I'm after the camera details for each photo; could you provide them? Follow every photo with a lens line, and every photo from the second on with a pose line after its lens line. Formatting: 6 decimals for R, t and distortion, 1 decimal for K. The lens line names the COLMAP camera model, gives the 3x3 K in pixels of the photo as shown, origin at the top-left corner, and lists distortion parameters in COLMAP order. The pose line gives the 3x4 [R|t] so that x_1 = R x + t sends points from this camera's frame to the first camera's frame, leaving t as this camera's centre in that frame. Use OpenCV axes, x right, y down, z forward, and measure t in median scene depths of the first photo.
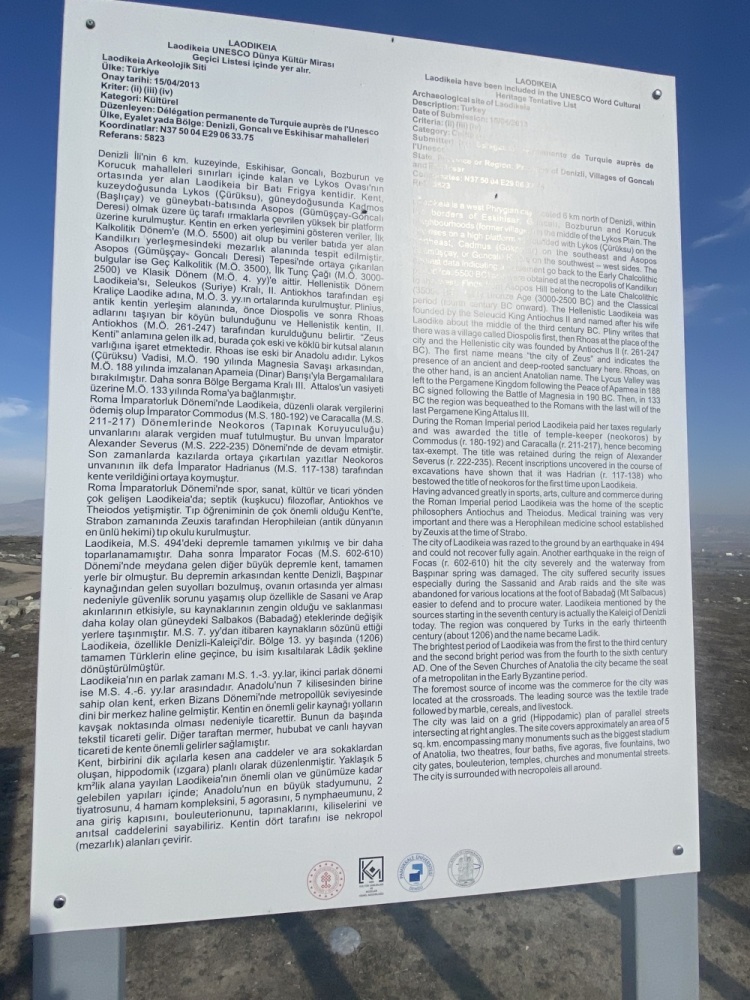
lens RADIAL K [[543.8, 0, 375.0], [0, 543.8, 500.0], [0, 0, 1]] dist [0.023551, -0.018746]
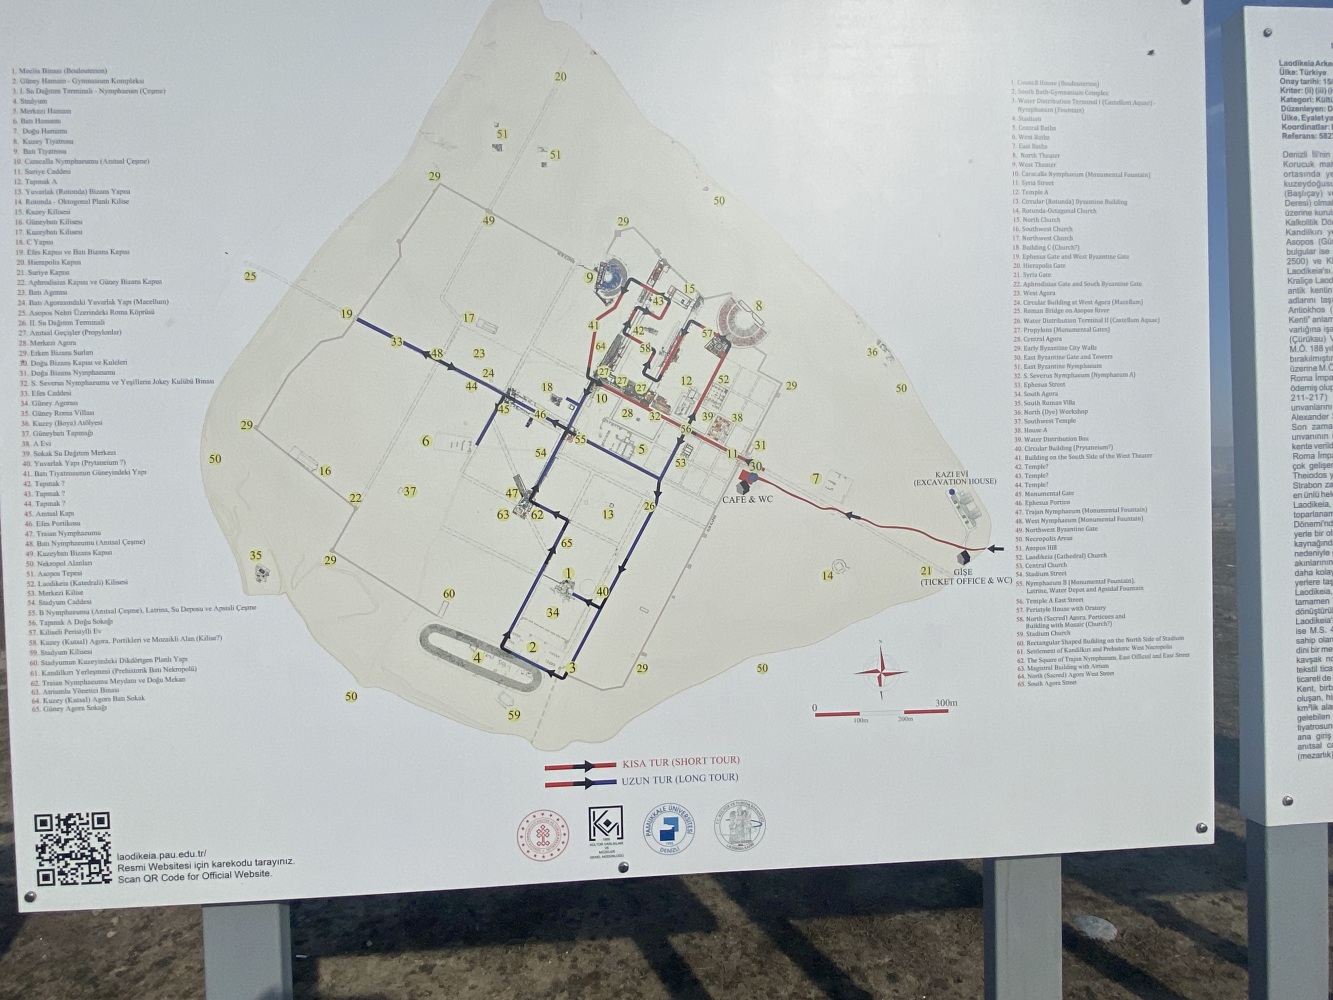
lens RADIAL K [[724.8, 0, 666.5], [0, 724.8, 500.0], [0, 0, 1]] dist [0.023551, -0.018746]
pose [[0.995802, -0.034322, -0.084858, -1.683517], [0.040010, 0.997000, 0.066263, -0.085184], [0.082329, -0.069380, 0.994187, -0.633069]]
